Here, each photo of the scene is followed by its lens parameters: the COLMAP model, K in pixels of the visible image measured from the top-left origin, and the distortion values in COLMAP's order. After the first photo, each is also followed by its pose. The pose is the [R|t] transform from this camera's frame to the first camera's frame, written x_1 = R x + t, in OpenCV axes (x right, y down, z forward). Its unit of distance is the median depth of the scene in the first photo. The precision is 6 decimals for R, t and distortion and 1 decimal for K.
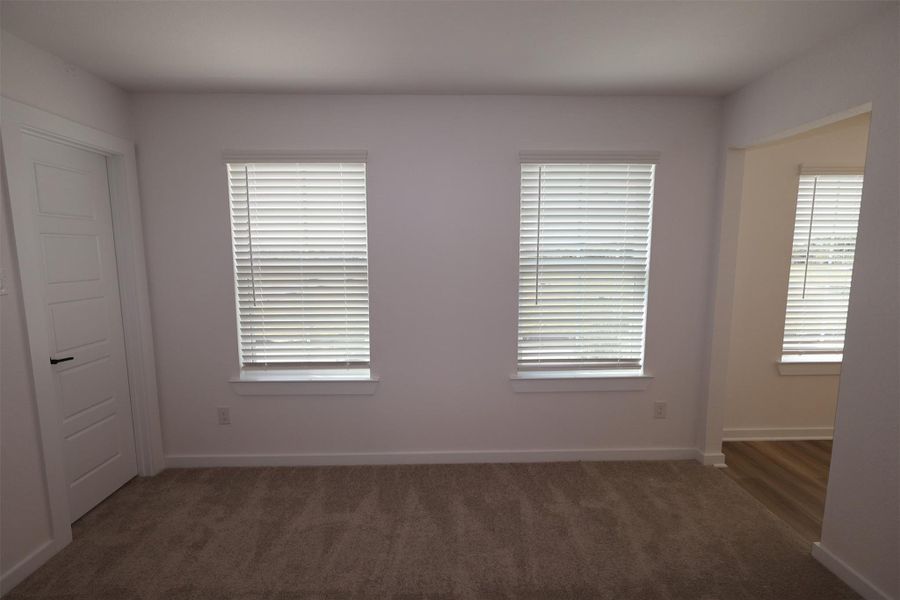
lens RADIAL K [[418.2, 0, 450.0], [0, 418.2, 300.0], [0, 0, 1]] dist [-0.003258, 0.000616]
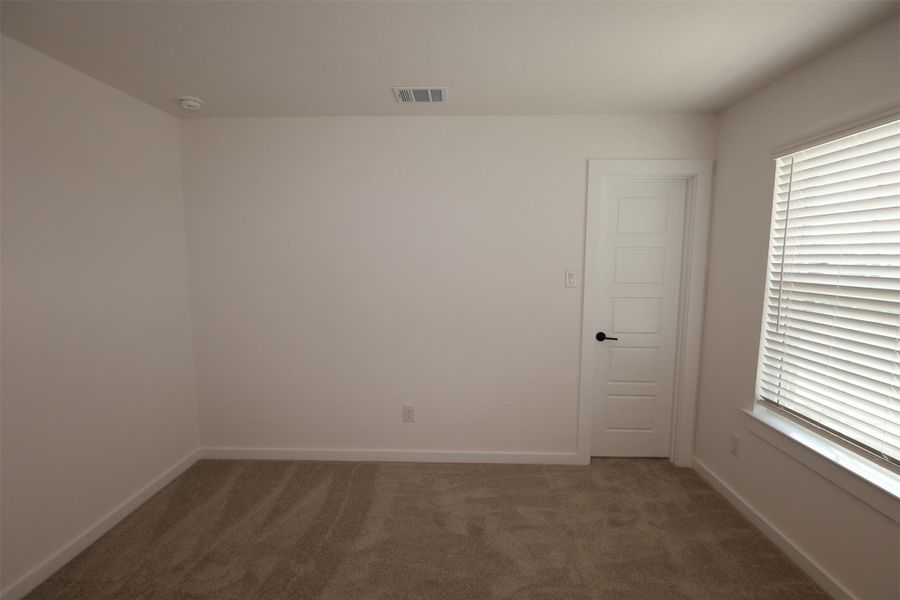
lens RADIAL K [[418.2, 0, 450.0], [0, 418.2, 300.0], [0, 0, 1]] dist [-0.003258, 0.000616]
pose [[-0.064129, 0.102691, -0.992644, 0.396353], [-0.123161, 0.986273, 0.109988, -0.058900], [0.990312, 0.129309, -0.050601, 0.448097]]
